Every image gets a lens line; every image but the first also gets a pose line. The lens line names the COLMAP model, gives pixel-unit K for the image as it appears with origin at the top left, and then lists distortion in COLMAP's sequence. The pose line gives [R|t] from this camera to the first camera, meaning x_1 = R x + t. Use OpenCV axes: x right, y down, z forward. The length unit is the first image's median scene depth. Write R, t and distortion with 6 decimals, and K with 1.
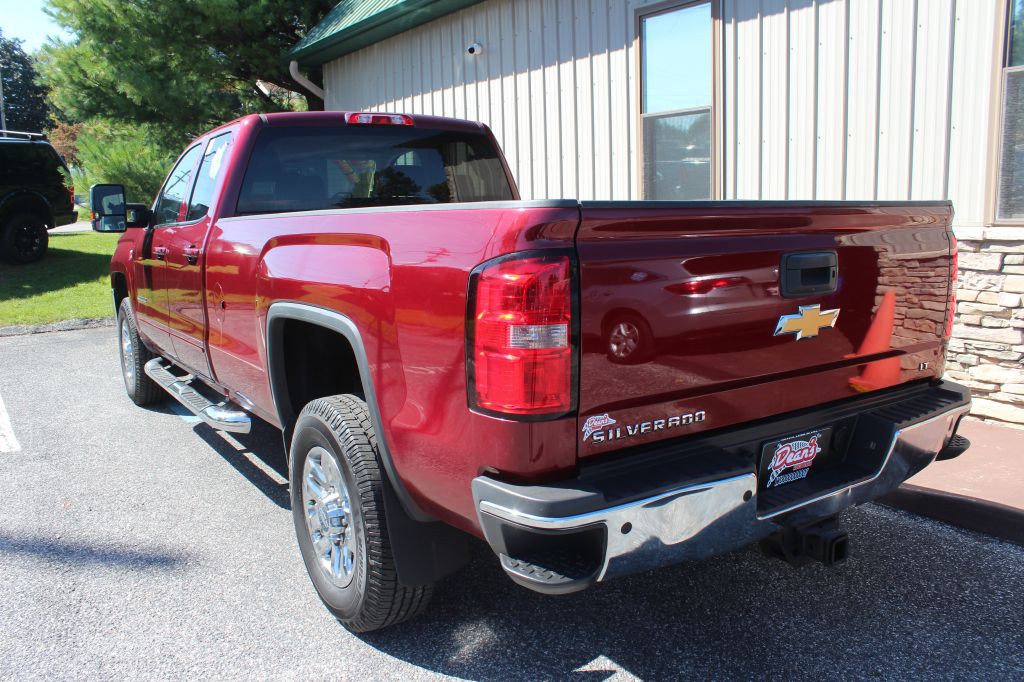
lens RADIAL K [[824.5, 0, 512.0], [0, 824.5, 341.0], [0, 0, 1]] dist [-0.132786, 0.084349]
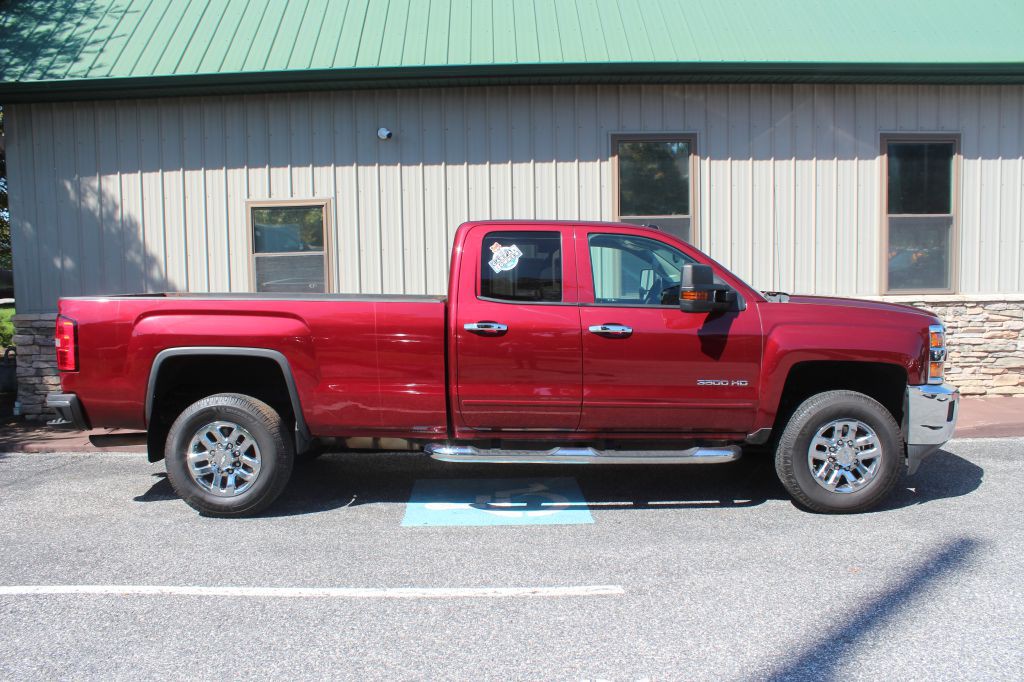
lens RADIAL K [[837.0, 0, 503.5], [0, 837.0, 342.1], [0, 0, 1]] dist [-0.140819, 0.109085]
pose [[0.595037, -0.055012, 0.801813, -0.568062], [0.139454, 0.989589, -0.035596, -0.037995], [-0.791507, 0.132997, 0.596514, 0.231171]]
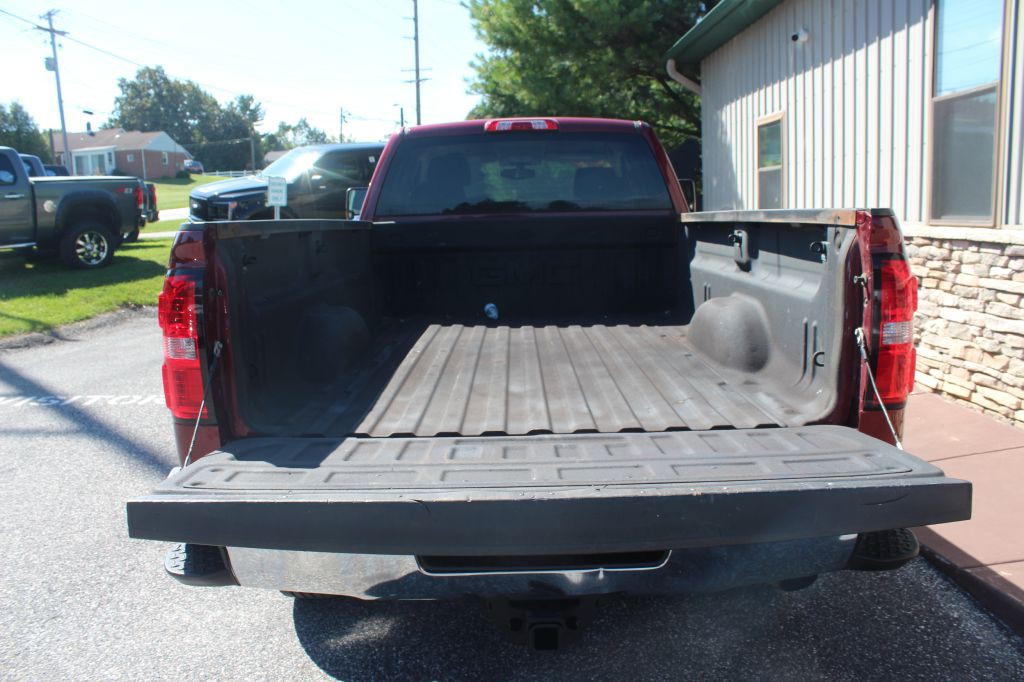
lens RADIAL K [[824.5, 0, 512.0], [0, 824.5, 341.0], [0, 0, 1]] dist [-0.132786, 0.084349]
pose [[0.828594, 0.091554, -0.552313, 0.157474], [-0.088848, 0.995540, 0.031734, -0.010913], [0.552755, 0.022777, 0.833033, 0.053346]]
